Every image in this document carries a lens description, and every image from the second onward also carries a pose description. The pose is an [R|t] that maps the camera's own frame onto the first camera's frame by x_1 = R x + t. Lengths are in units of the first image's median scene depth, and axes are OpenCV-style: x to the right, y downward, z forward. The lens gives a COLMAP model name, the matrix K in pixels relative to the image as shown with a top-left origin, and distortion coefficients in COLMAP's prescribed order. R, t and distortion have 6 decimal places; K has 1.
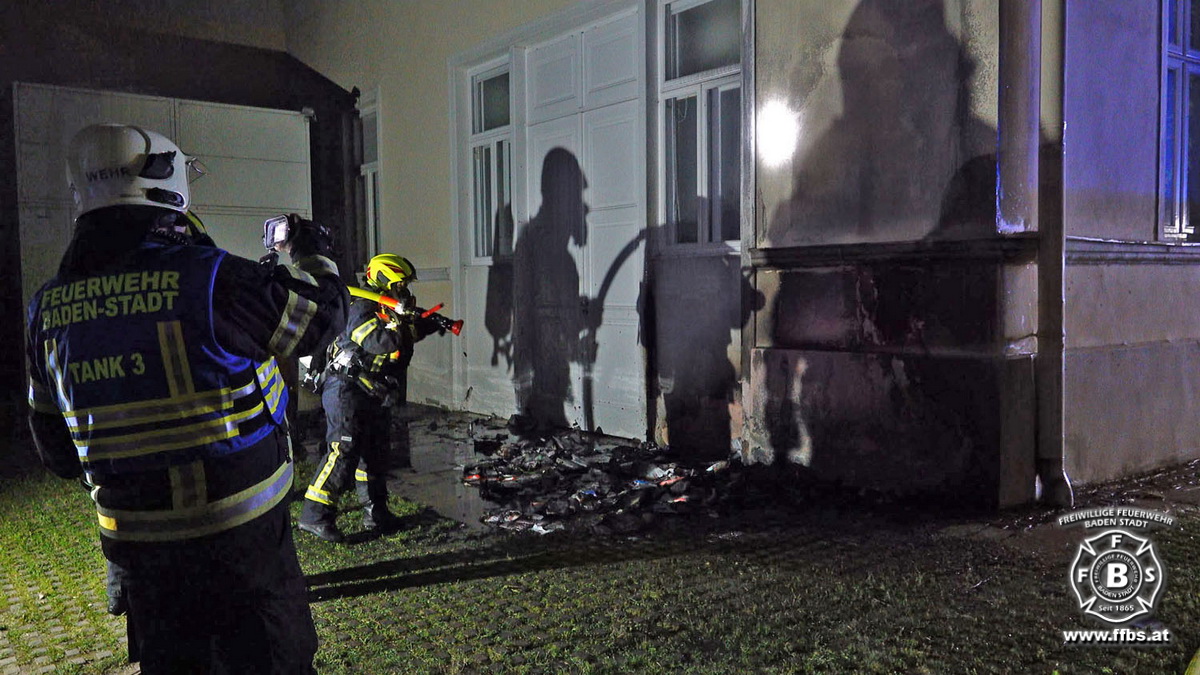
lens RADIAL K [[918.3, 0, 603.7], [0, 918.3, 332.6], [0, 0, 1]] dist [-0.001145, 0.000524]
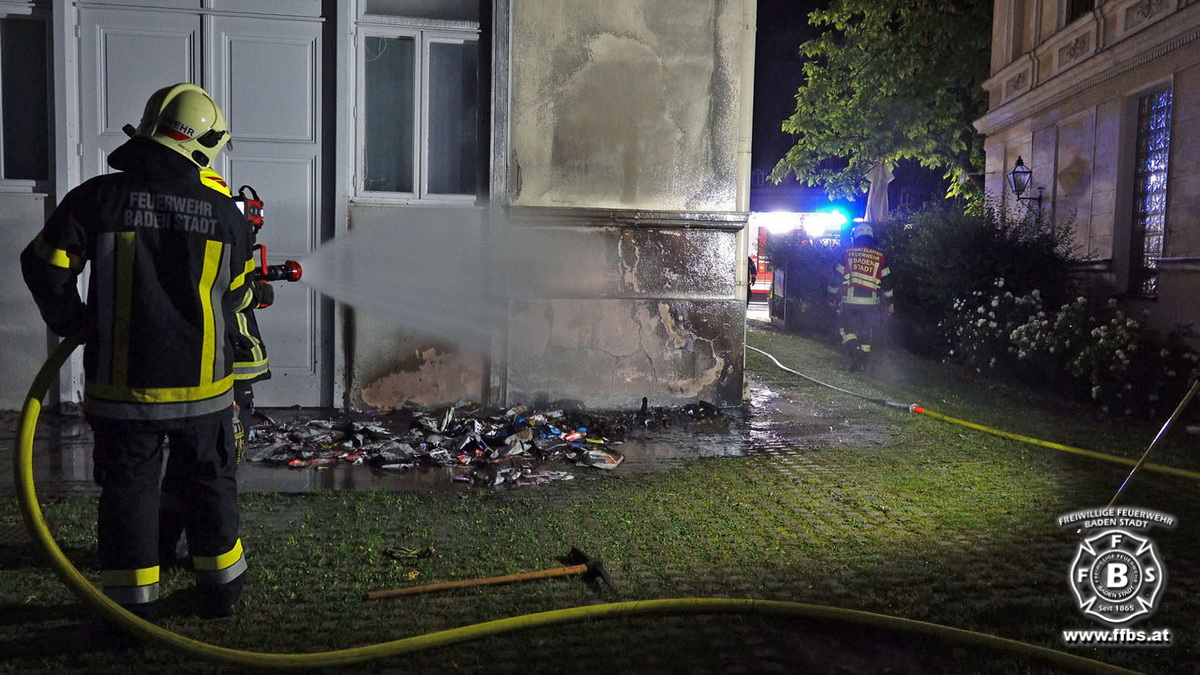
lens RADIAL K [[920.5, 0, 599.8], [0, 920.5, 335.1], [0, 0, 1]] dist [-0.001257, -0.001434]
pose [[0.500074, -0.038674, 0.865119, -0.784410], [0.013794, 0.999231, 0.036696, 0.023603], [-0.865873, -0.006417, 0.500223, 0.412194]]
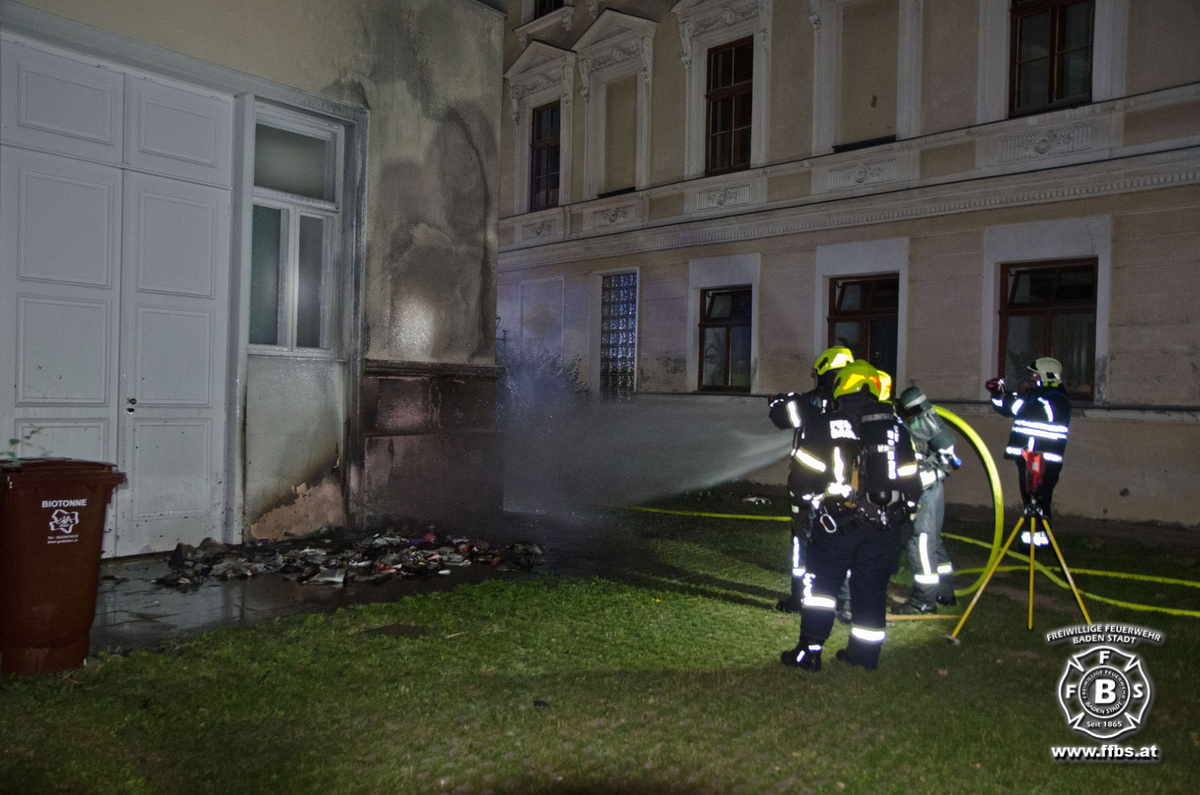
lens RADIAL K [[1045.4, 0, 600.0], [0, 1045.4, 397.5], [0, 0, 1]] dist [-0.043684, -0.000117]
pose [[-0.260987, 0.003894, 0.965334, -1.442224], [0.027529, 0.999615, 0.003410, -0.037101], [-0.964950, 0.027465, -0.260994, 1.169684]]
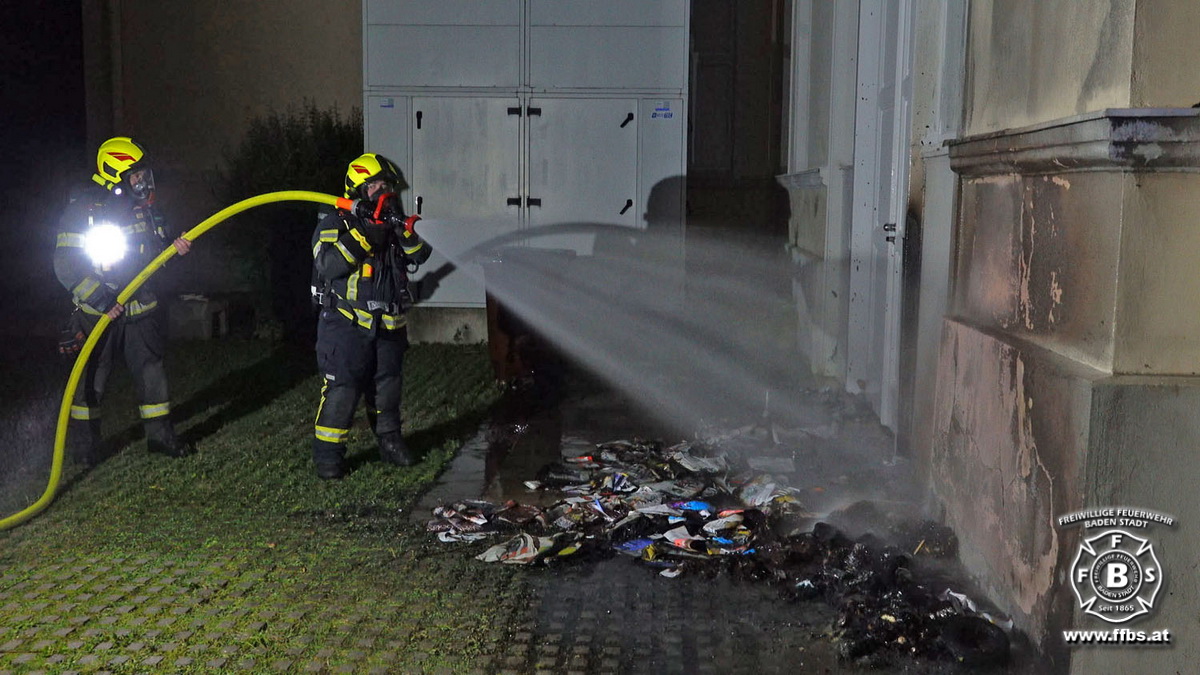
lens RADIAL K [[1239.3, 0, 600.0], [0, 1239.3, 337.5], [0, 0, 1]] dist [0.003021, 0.009788]
pose [[0.747585, 0.101510, -0.656363, 0.562256], [-0.056055, 0.994369, 0.089938, -0.030000], [0.661797, -0.030444, 0.749065, 0.310945]]
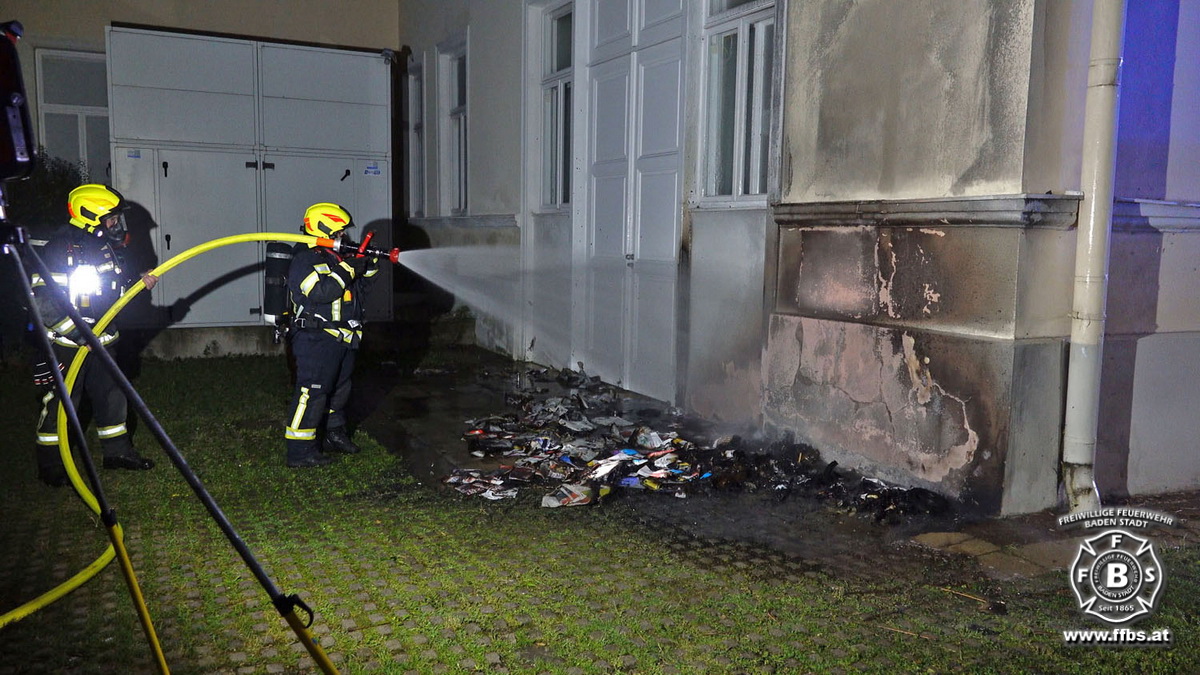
lens RADIAL K [[920.5, 0, 599.8], [0, 920.5, 335.1], [0, 0, 1]] dist [-0.001257, -0.001434]
pose [[0.979833, 0.050853, -0.193241, 0.190663], [-0.039085, 0.997169, 0.064236, -0.015043], [0.195961, -0.055388, 0.979046, 0.083693]]
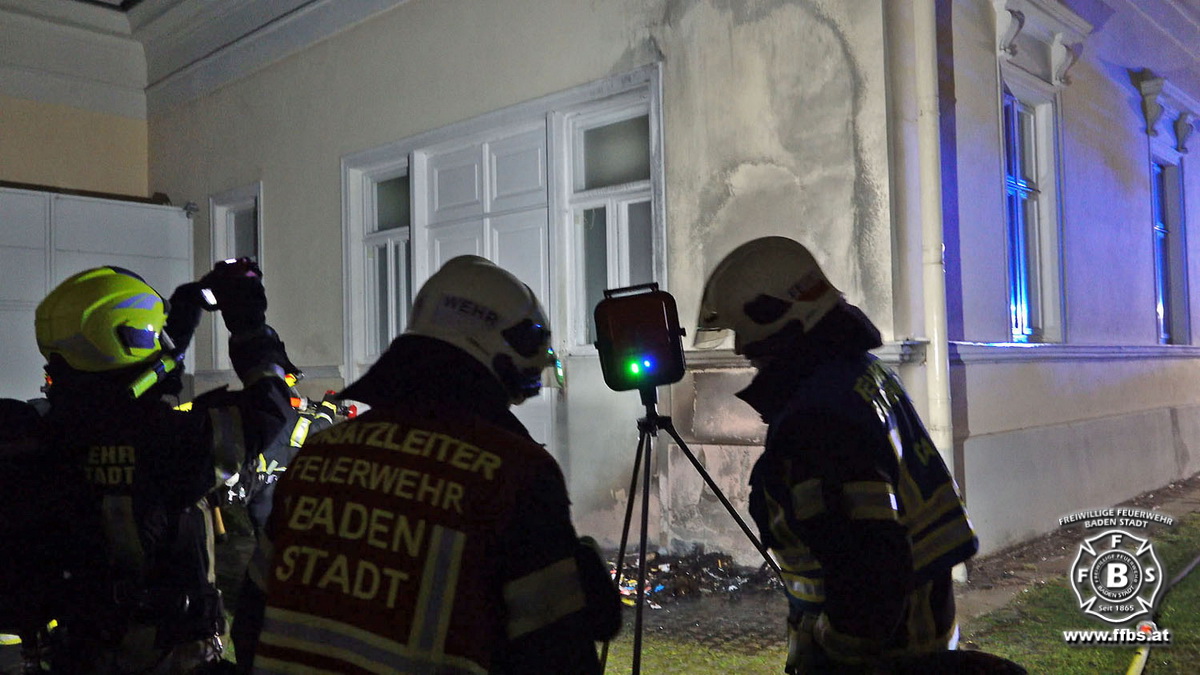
lens RADIAL K [[918.3, 0, 603.7], [0, 918.3, 332.6], [0, 0, 1]] dist [-0.001145, 0.000524]
pose [[0.983617, -0.003495, 0.180235, -0.114612], [0.020028, 0.995741, -0.089989, -0.018897], [-0.179153, 0.092124, 0.979499, -0.045480]]
